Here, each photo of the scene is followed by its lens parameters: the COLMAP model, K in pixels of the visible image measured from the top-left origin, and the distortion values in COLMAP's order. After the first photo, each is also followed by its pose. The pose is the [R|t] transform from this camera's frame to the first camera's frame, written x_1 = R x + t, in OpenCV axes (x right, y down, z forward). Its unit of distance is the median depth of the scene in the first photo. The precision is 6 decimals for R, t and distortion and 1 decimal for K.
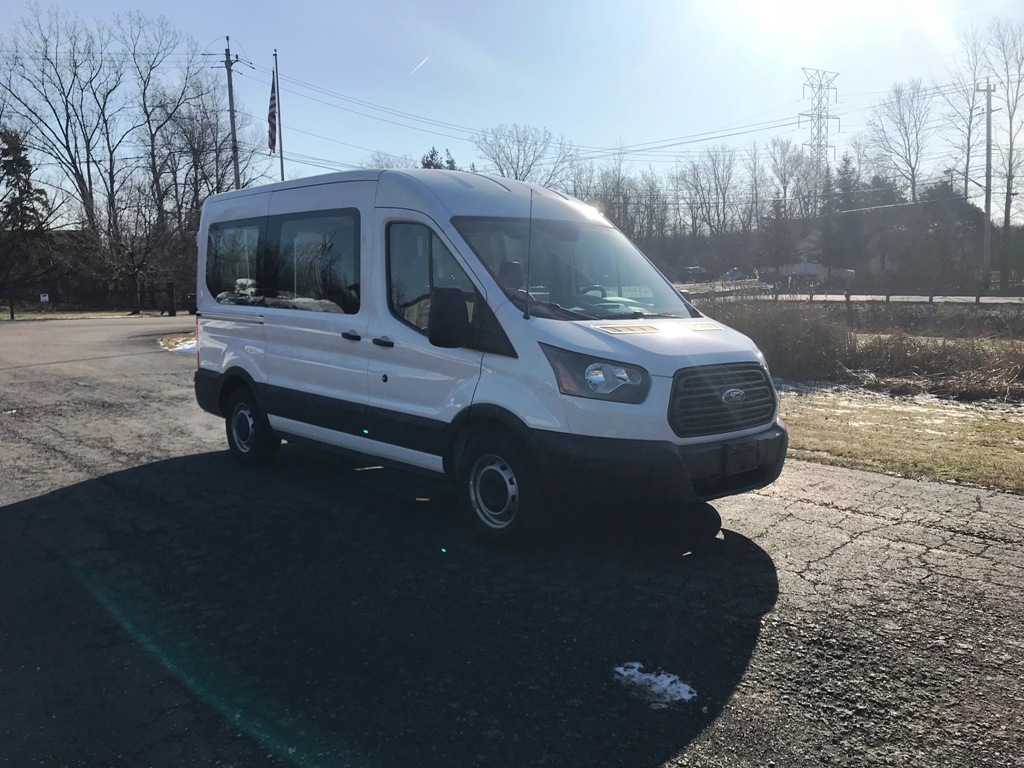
lens RADIAL K [[850.1, 0, 512.0], [0, 850.1, 384.0], [0, 0, 1]] dist [0.011437, -0.003646]
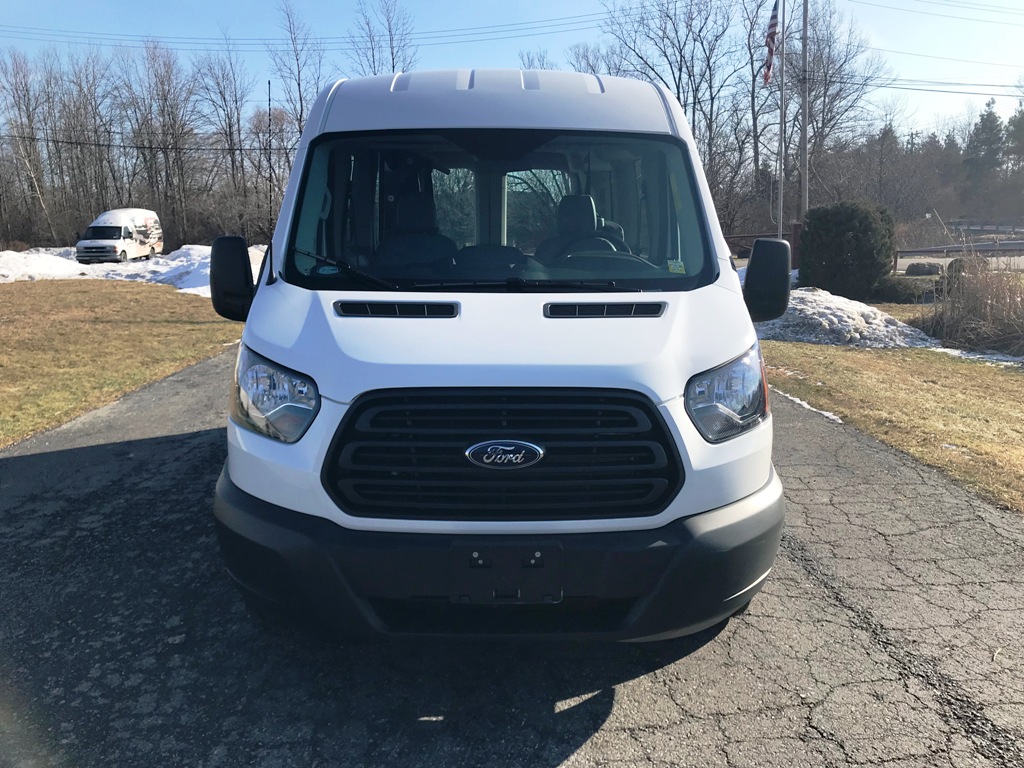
lens RADIAL K [[850.1, 0, 512.0], [0, 850.1, 384.0], [0, 0, 1]] dist [0.011437, -0.003646]
pose [[0.754101, 0.110210, -0.647446, 0.536039], [-0.066927, 0.993583, 0.091178, -0.066701], [0.653340, -0.025426, 0.756638, 0.568634]]
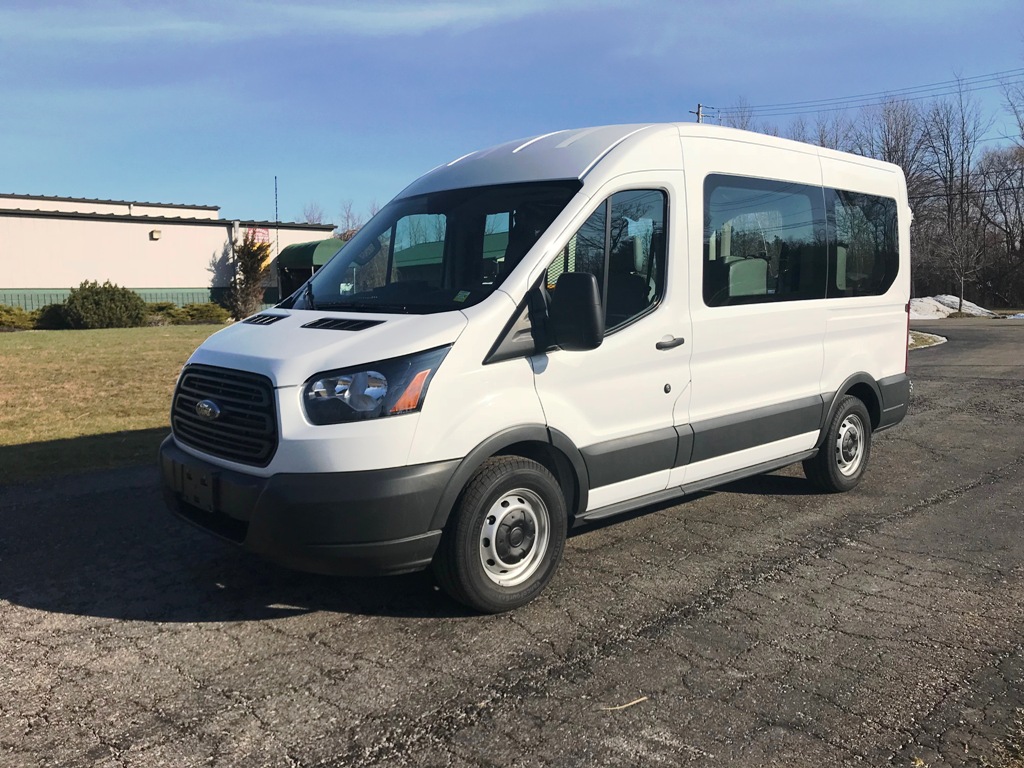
lens RADIAL K [[850.1, 0, 512.0], [0, 850.1, 384.0], [0, 0, 1]] dist [0.011437, -0.003646]
pose [[0.013145, 0.111590, -0.993667, 0.931698], [-0.105595, 0.988351, 0.109596, -0.111097], [0.994322, 0.103485, 0.024775, 1.124089]]
